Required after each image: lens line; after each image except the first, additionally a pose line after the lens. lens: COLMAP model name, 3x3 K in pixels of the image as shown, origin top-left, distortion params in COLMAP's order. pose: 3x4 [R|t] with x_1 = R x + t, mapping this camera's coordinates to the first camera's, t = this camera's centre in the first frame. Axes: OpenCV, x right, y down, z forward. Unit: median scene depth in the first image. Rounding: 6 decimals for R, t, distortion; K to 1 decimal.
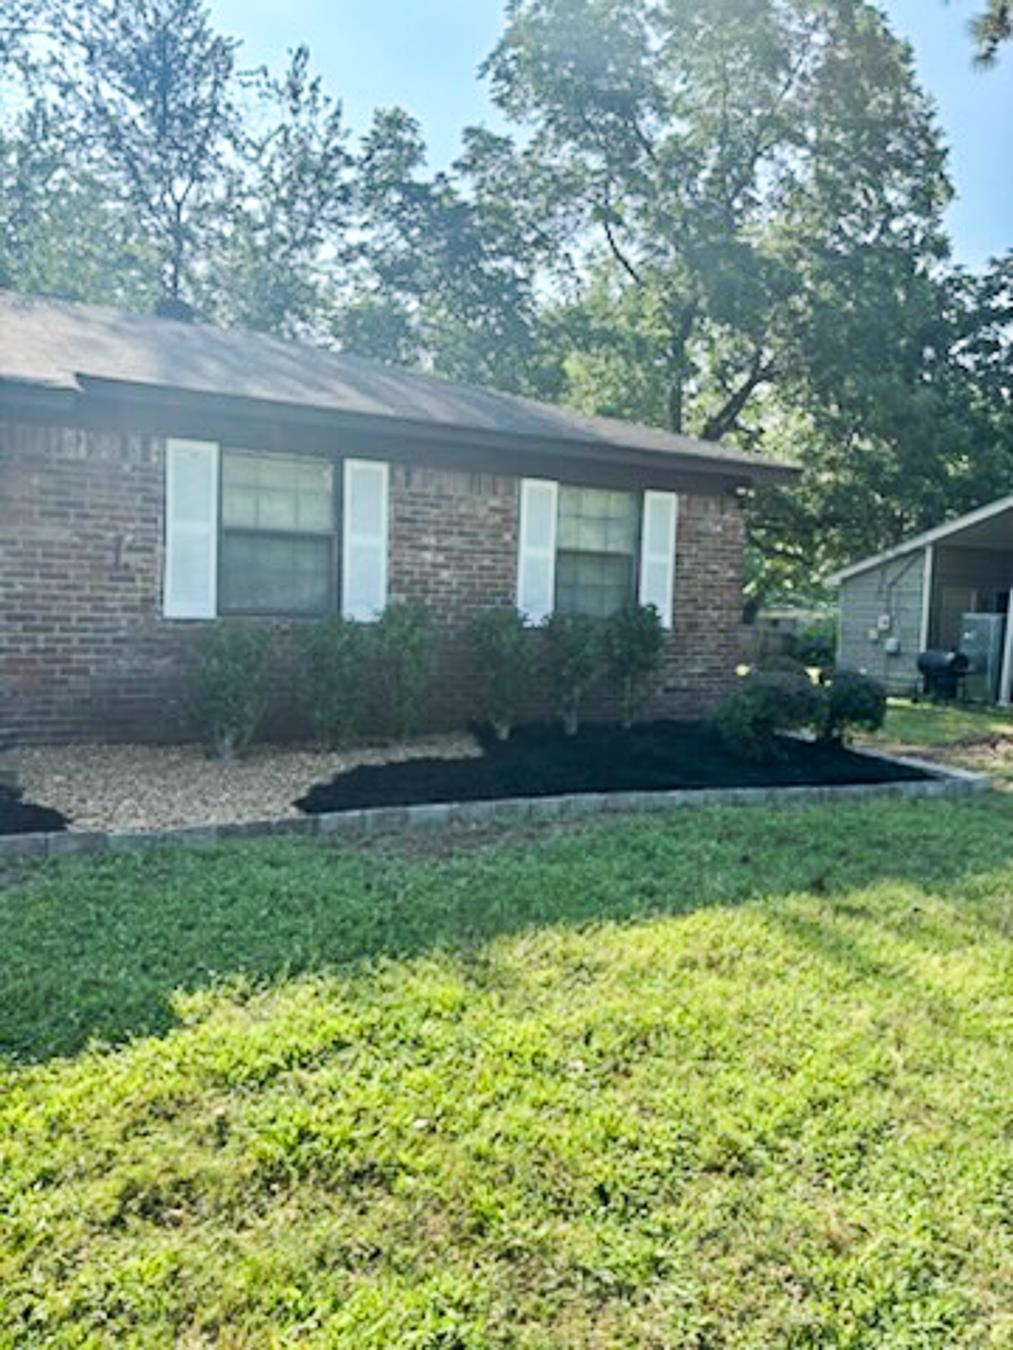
lens RADIAL K [[1027.9, 0, 496.6], [0, 1027.9, 669.7], [0, 0, 1]] dist [0.072055, -0.079118]
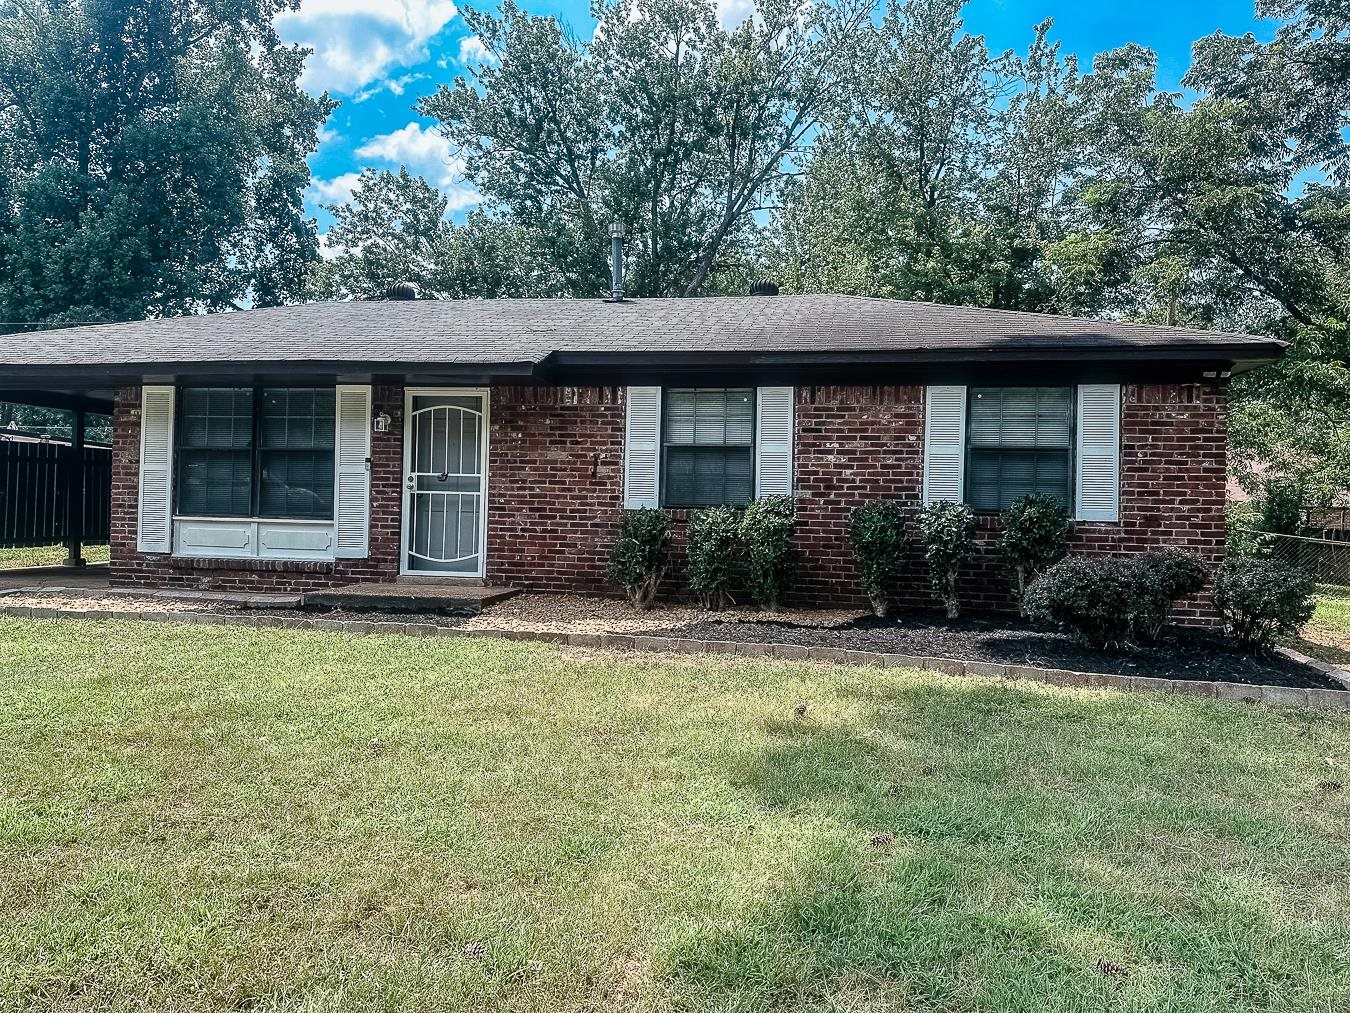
lens RADIAL K [[963.1, 0, 694.8], [0, 963.1, 499.7], [0, 0, 1]] dist [0.048722, -0.053067]
pose [[0.767079, -0.023804, -0.641111, 0.510796], [-0.039174, 0.995709, -0.083841, 0.036656], [0.640356, 0.089428, 0.762855, 0.041613]]
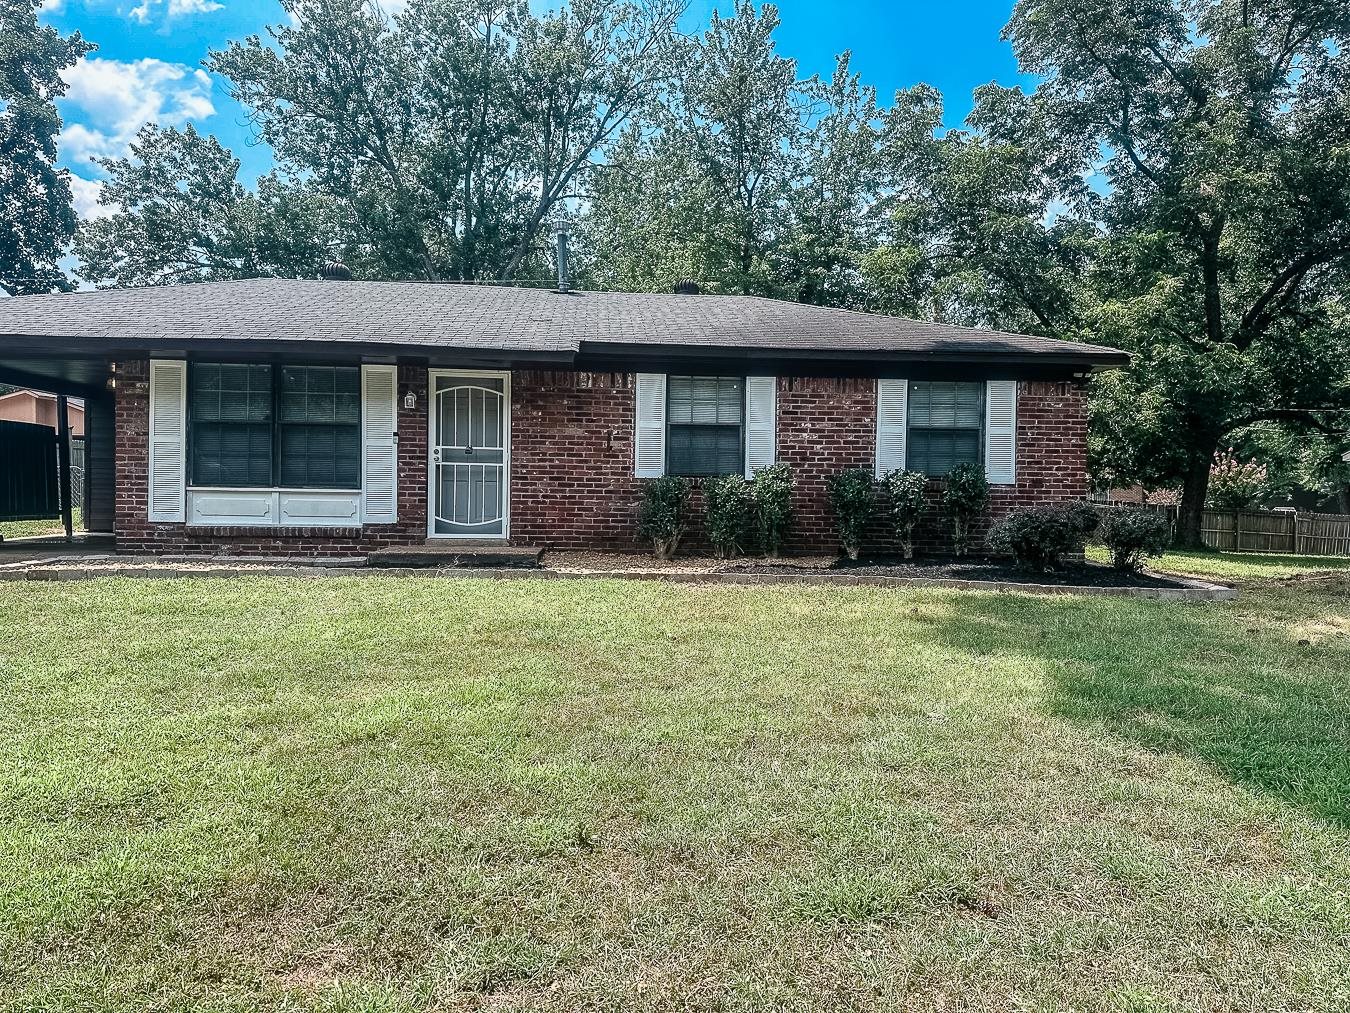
lens RADIAL K [[963.1, 0, 684.6], [0, 963.1, 511.3], [0, 0, 1]] dist [0.048722, -0.053067]
pose [[0.907012, -0.015336, -0.420825, 0.346523], [-0.010643, 0.998182, -0.059317, 0.080582], [0.420970, 0.058280, 0.905200, -0.319778]]
